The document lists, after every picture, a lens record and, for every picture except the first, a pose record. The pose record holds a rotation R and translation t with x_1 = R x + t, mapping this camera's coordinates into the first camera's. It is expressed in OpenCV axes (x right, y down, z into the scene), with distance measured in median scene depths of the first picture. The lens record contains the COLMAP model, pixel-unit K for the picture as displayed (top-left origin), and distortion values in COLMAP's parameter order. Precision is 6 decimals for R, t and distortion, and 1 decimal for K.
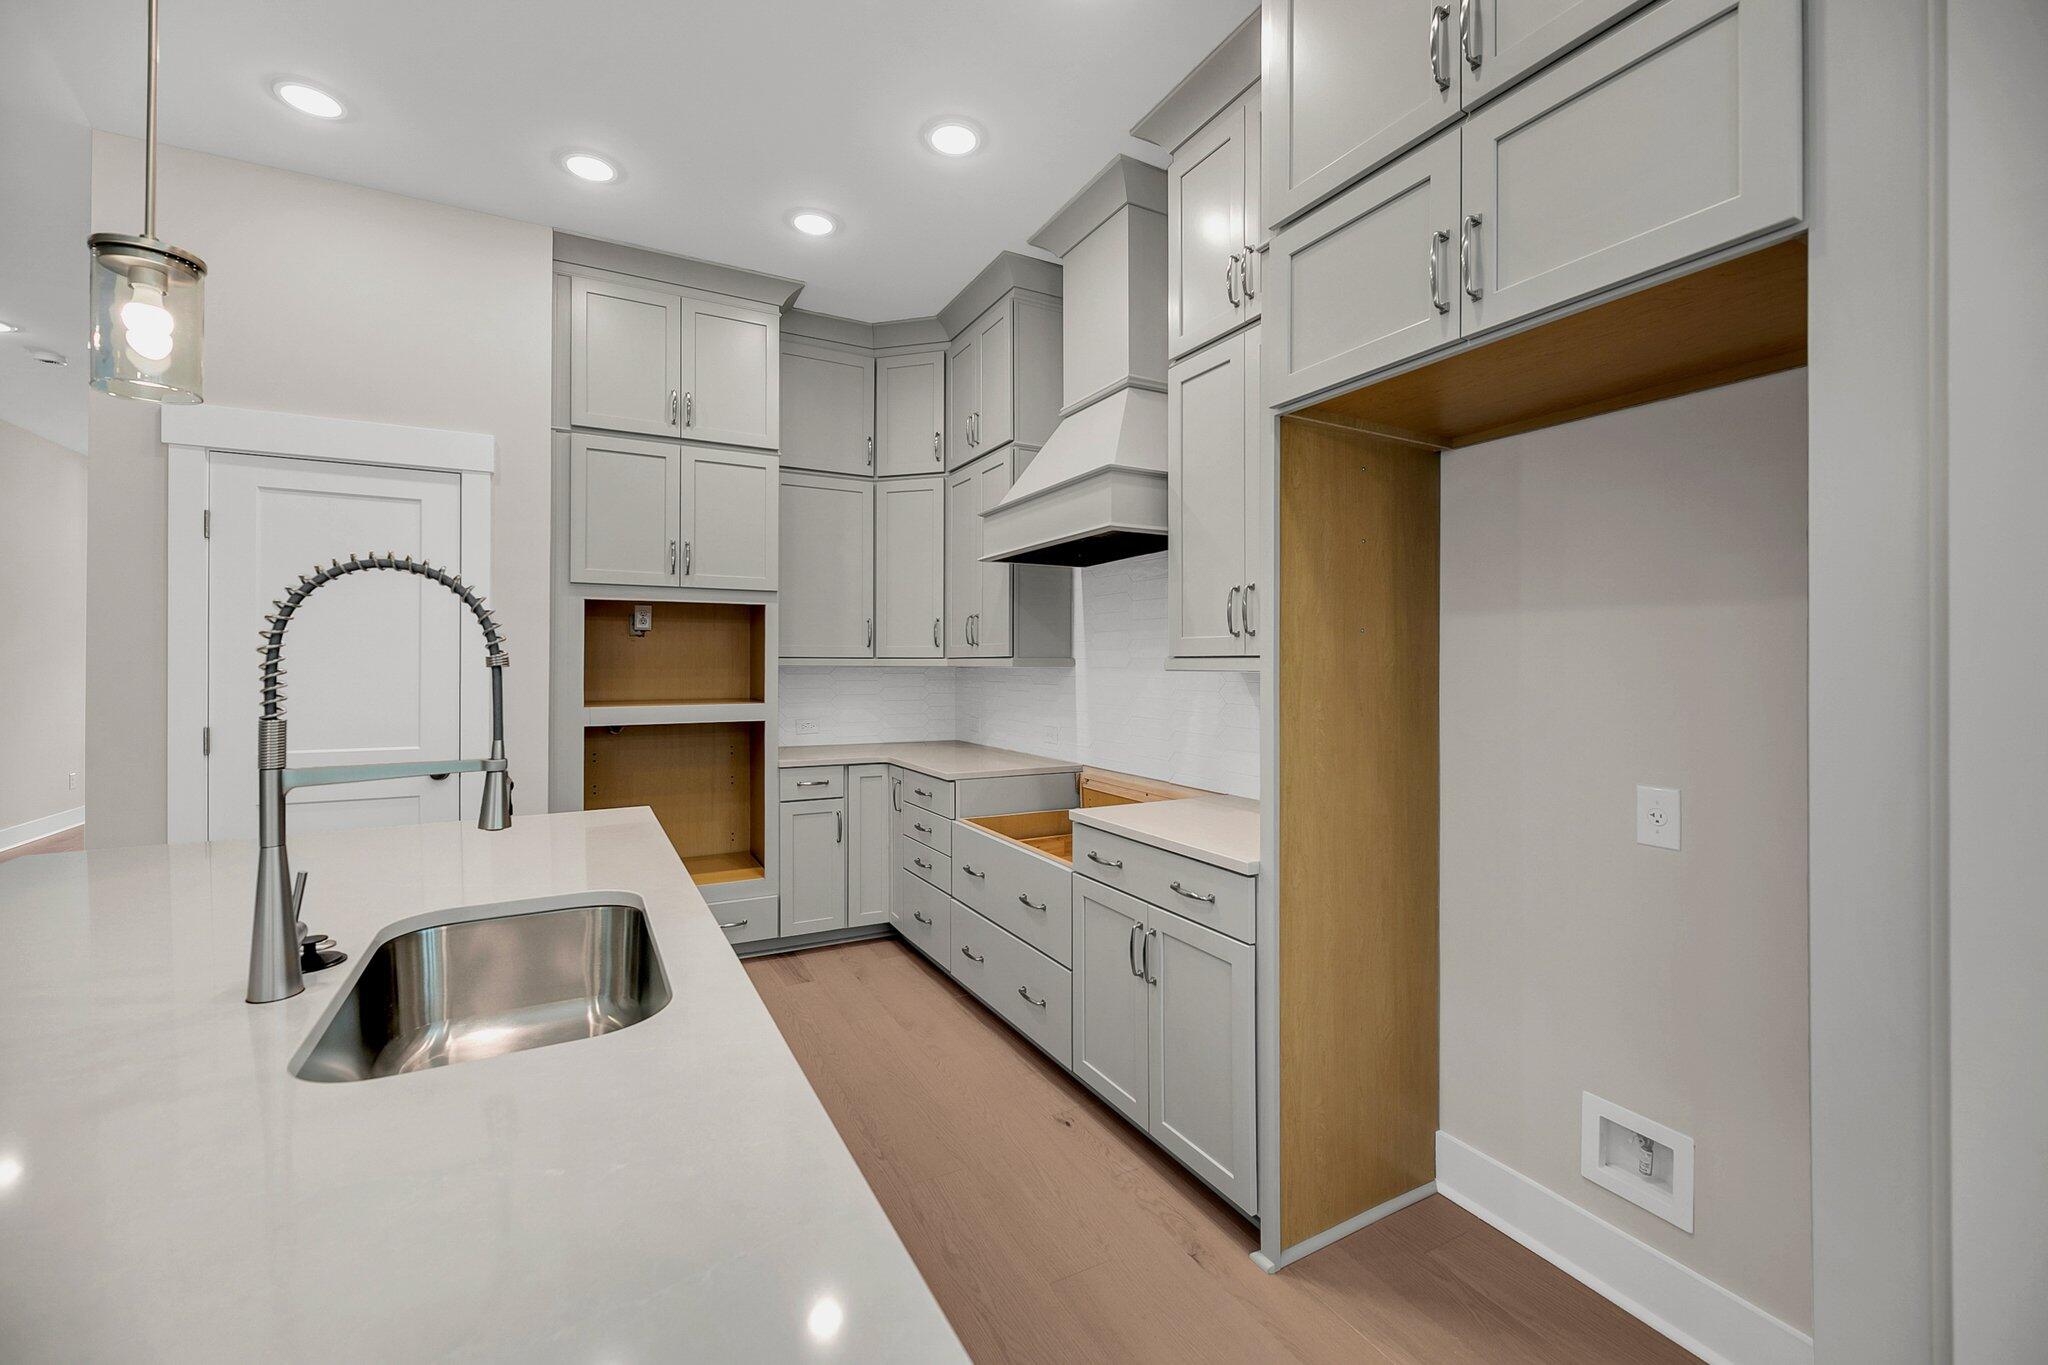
lens RADIAL K [[839.1, 0, 1016.6], [0, 839.1, 654.5], [0, 0, 1]] dist [0.002792, -0.000538]
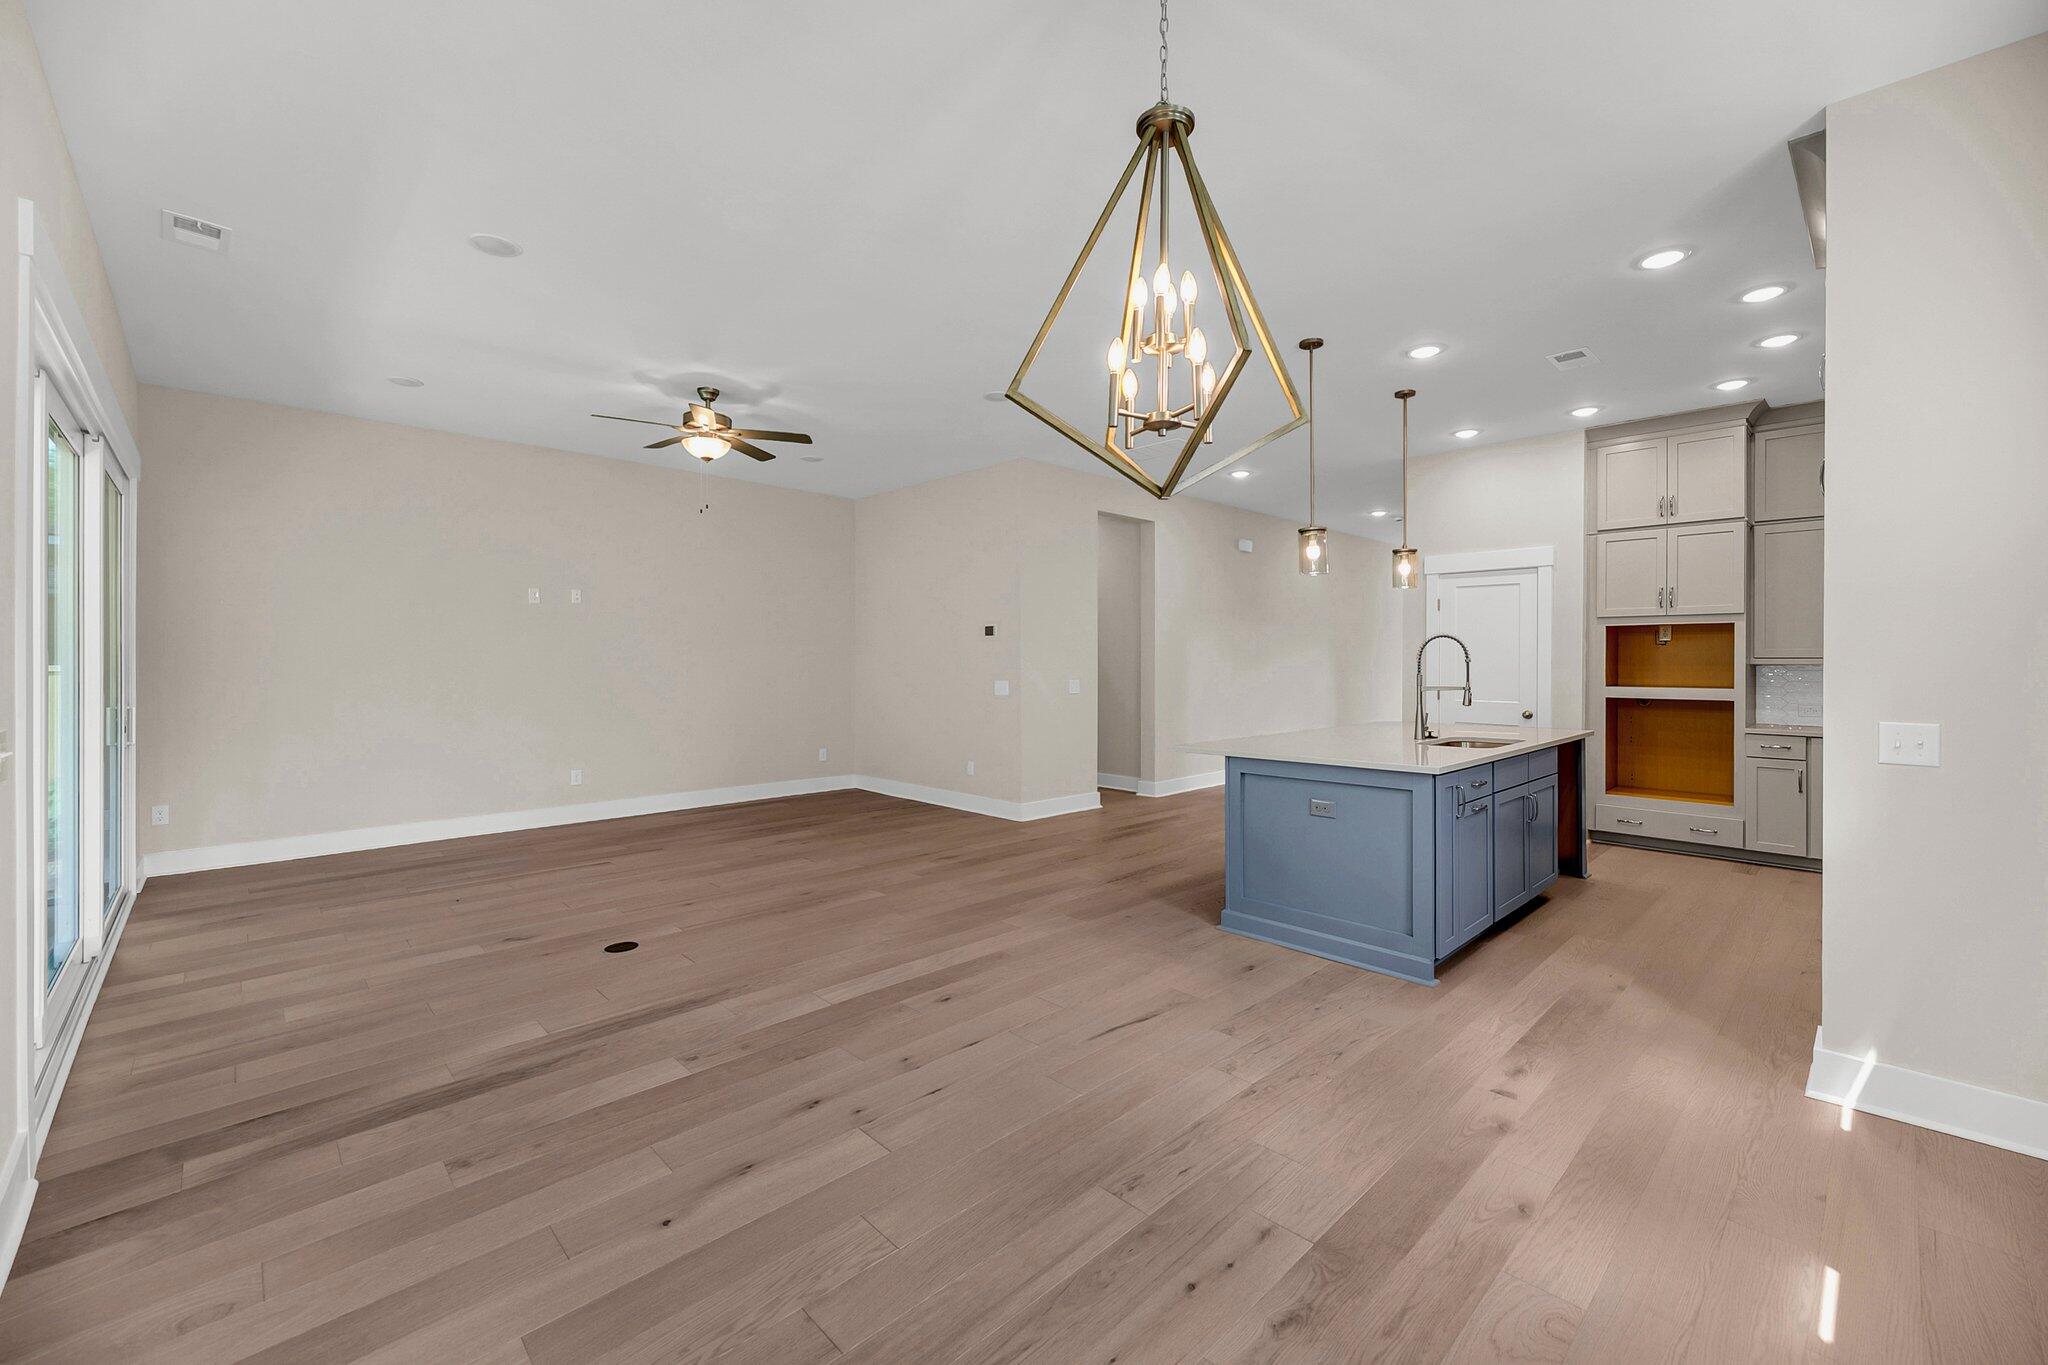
lens RADIAL K [[839.1, 0, 1035.7], [0, 839.1, 674.5], [0, 0, 1]] dist [0.002792, -0.000538]
pose [[0.285079, 0.013592, -0.958408, 0.834247], [0.005885, 0.999856, 0.015931, 0.001355], [0.958486, -0.010182, 0.284958, -0.655370]]
